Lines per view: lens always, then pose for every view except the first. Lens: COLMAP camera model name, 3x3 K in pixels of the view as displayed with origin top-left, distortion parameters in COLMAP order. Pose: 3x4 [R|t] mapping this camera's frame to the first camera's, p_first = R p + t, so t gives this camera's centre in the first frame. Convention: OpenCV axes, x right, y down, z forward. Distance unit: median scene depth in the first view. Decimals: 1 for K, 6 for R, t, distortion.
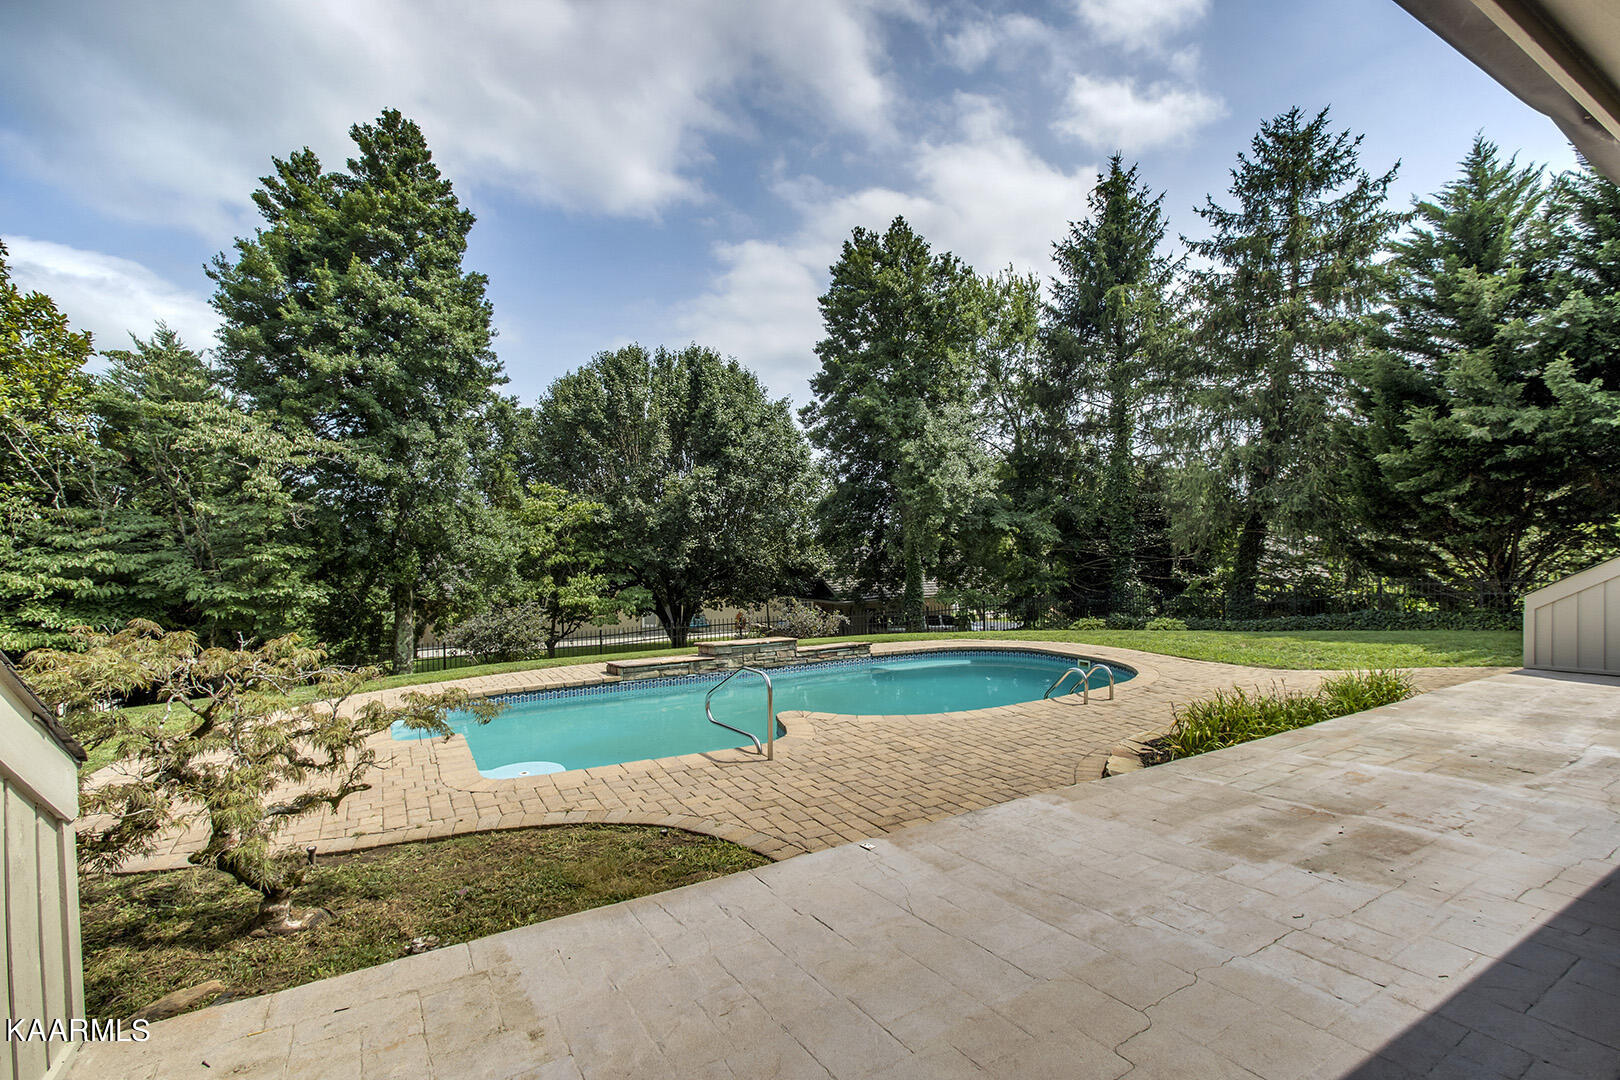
lens RADIAL K [[747.4, 0, 811.8], [0, 747.4, 550.5], [0, 0, 1]] dist [-0.001589, -0.000122]
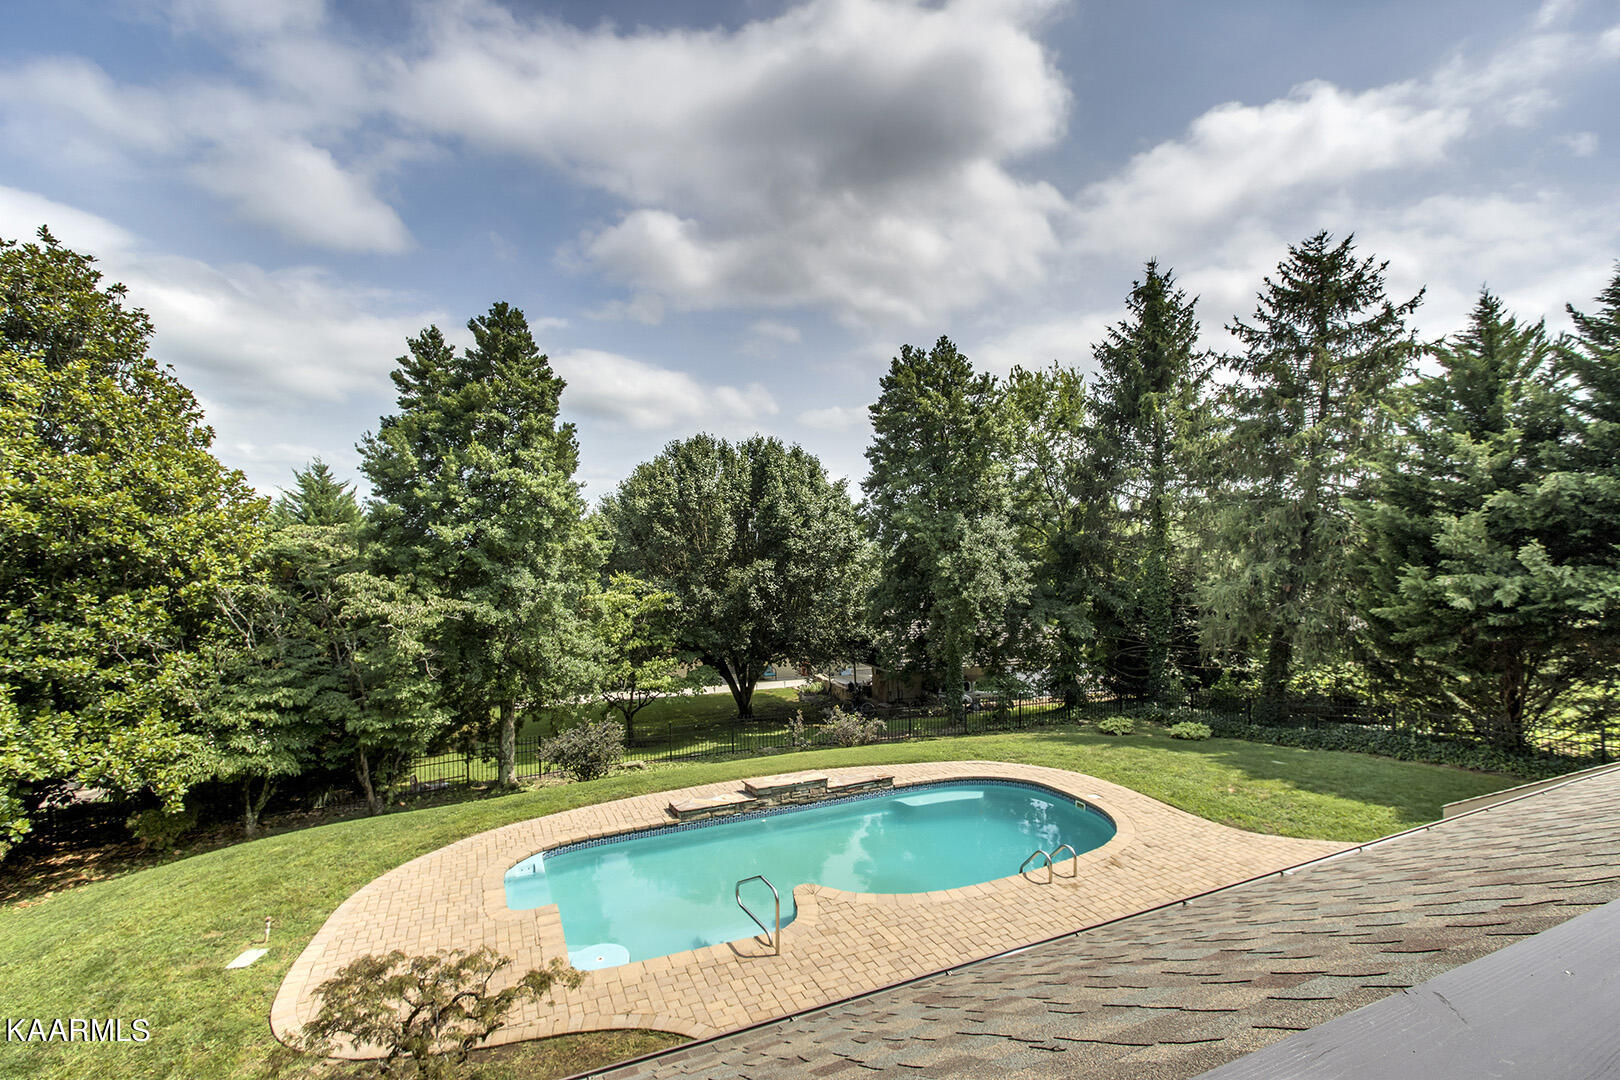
lens RADIAL K [[753.7, 0, 810.0], [0, 753.7, 540.0], [0, 0, 1]] dist [-0.003144, -0.000405]
pose [[0.994291, 0.000044, -0.106698, 0.051478], [-0.001091, 0.999952, -0.009758, -0.159326], [0.106693, 0.009819, 0.994244, -0.121018]]
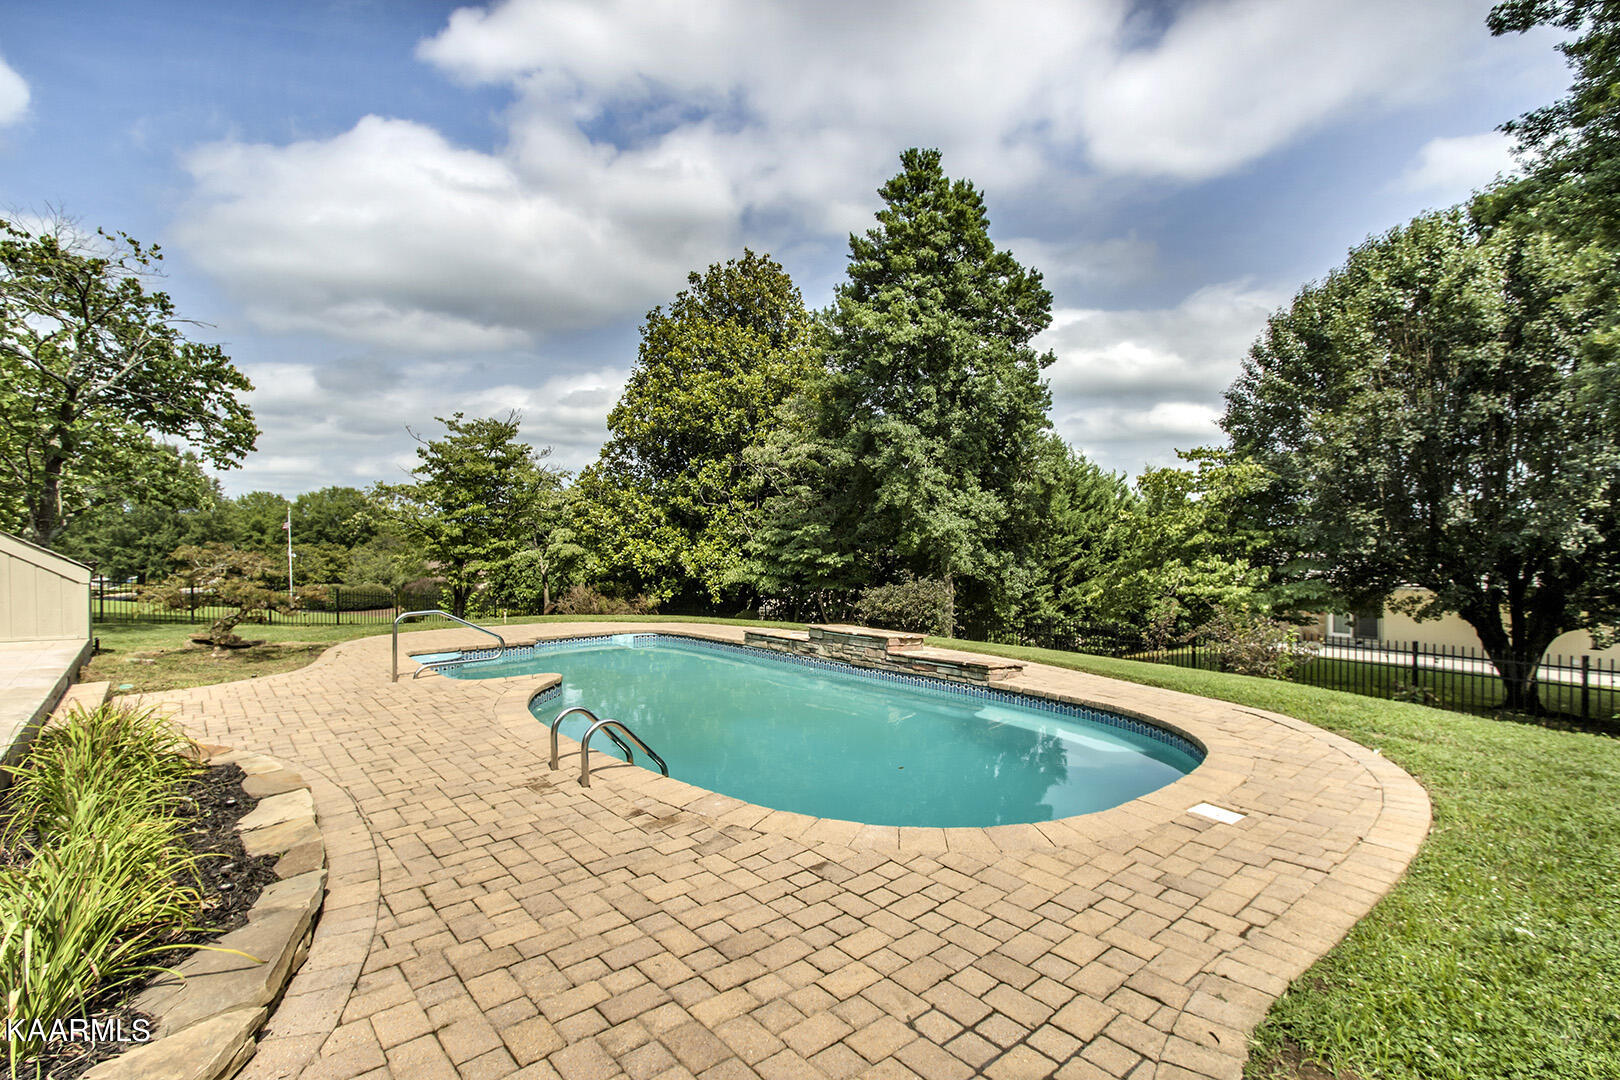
lens RADIAL K [[747.4, 0, 811.8], [0, 747.4, 550.5], [0, 0, 1]] dist [-0.001589, -0.000122]
pose [[0.177933, 0.019136, -0.983856, 0.460194], [-0.004213, 0.999817, 0.018685, 0.011327], [0.984034, 0.000820, 0.177981, 0.514137]]
